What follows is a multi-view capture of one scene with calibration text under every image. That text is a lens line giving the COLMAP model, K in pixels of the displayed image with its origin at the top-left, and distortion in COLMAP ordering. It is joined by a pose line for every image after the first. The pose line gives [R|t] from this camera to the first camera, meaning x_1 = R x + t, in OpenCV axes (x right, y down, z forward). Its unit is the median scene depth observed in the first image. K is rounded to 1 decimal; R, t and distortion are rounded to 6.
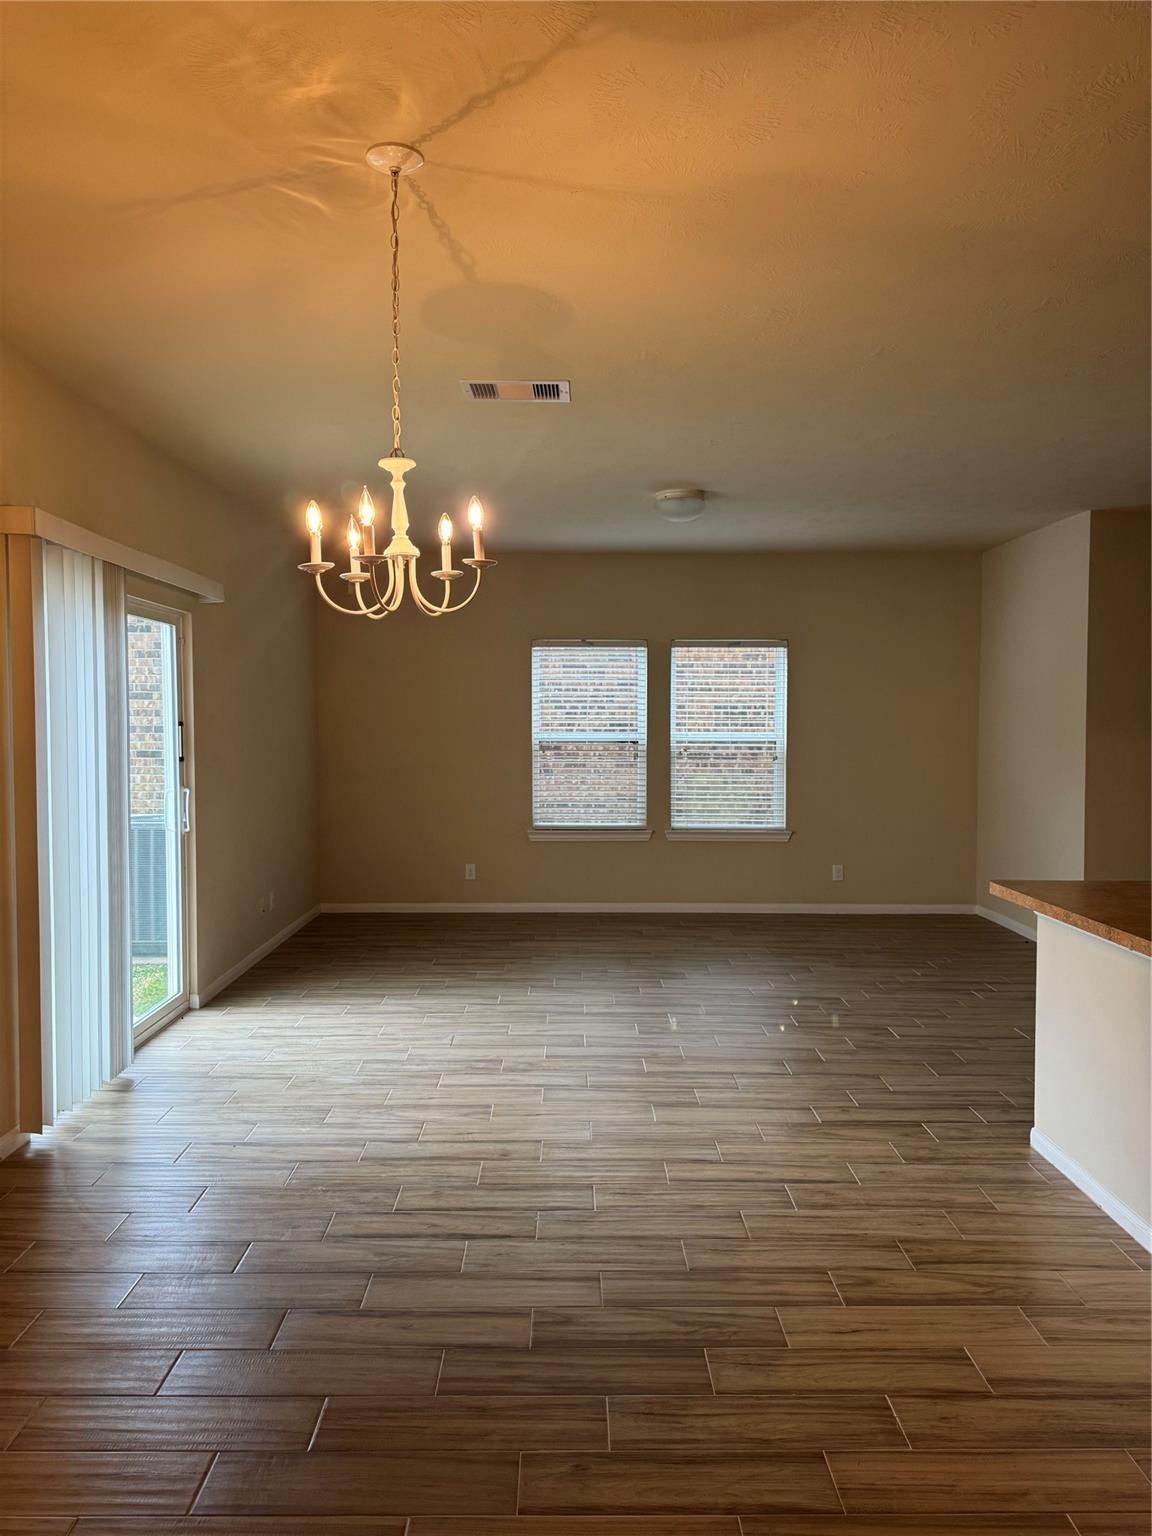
lens RADIAL K [[1064.8, 0, 569.5], [0, 1064.8, 770.0], [0, 0, 1]] dist [0.052573, -0.003353]
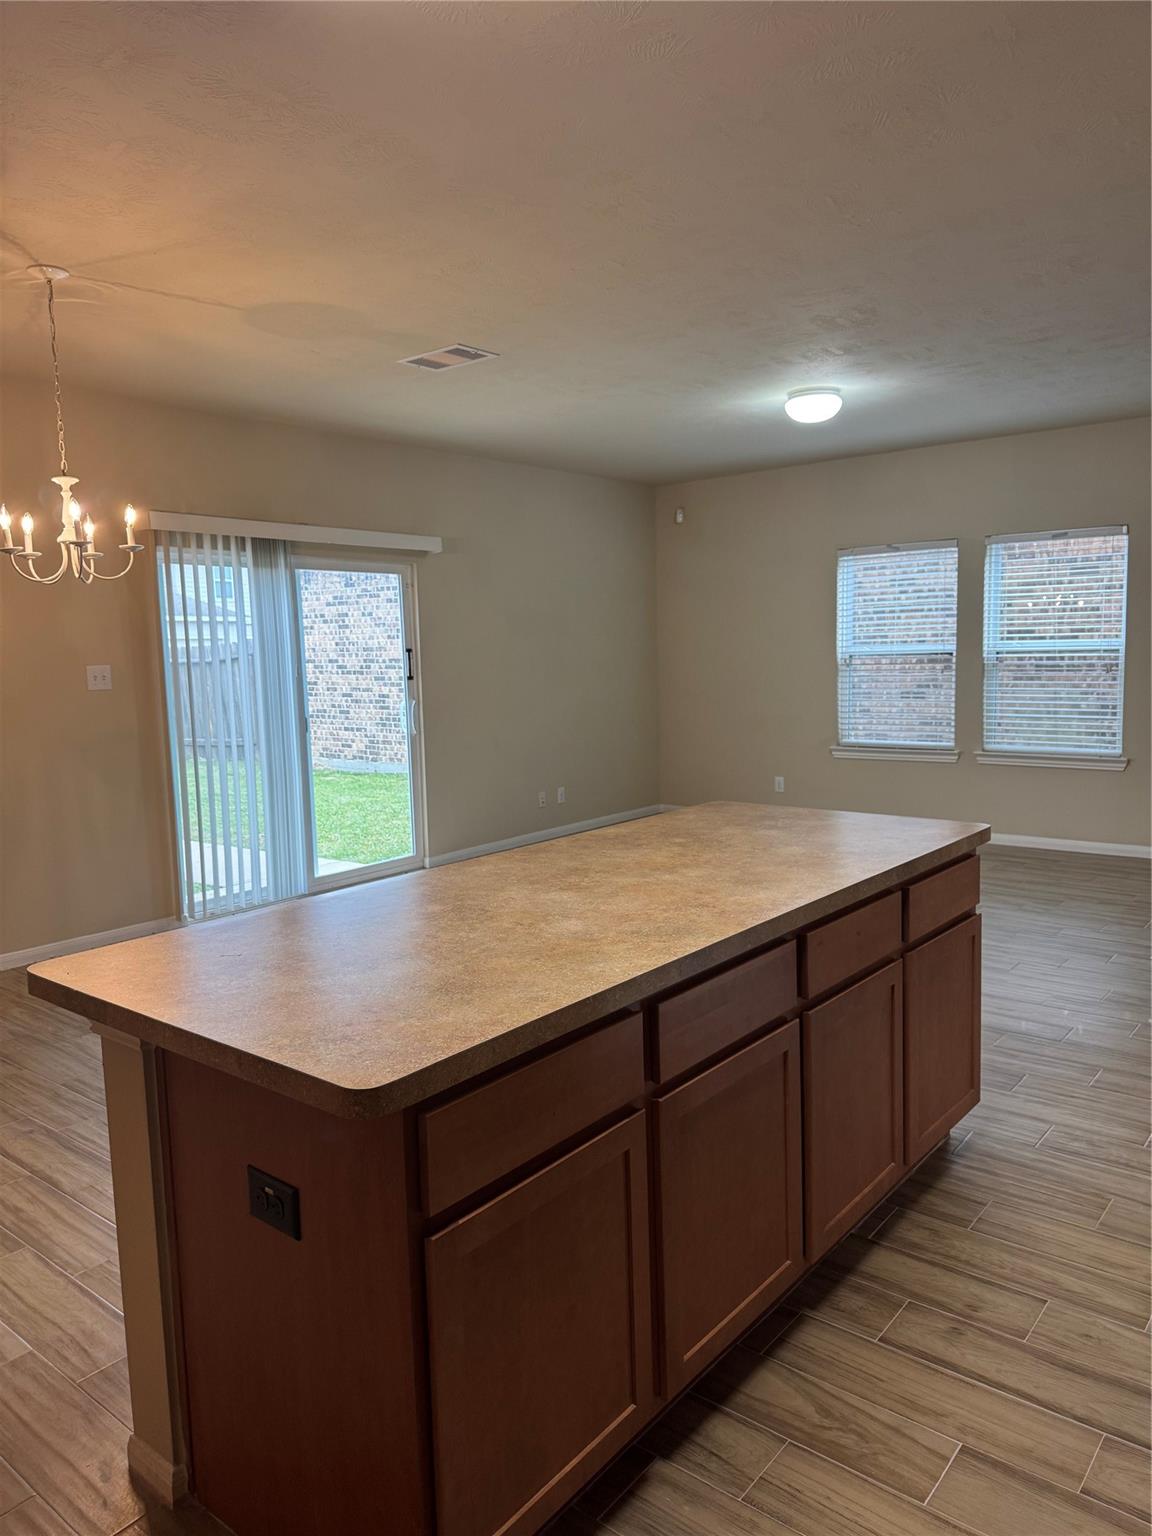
lens RADIAL K [[1064.8, 0, 569.5], [0, 1064.8, 770.0], [0, 0, 1]] dist [0.052573, -0.003353]
pose [[0.761917, 0.053958, -0.645423, 0.417509], [-0.000050, 0.996528, 0.083253, -0.003613], [0.647675, -0.063399, 0.759275, 0.089851]]
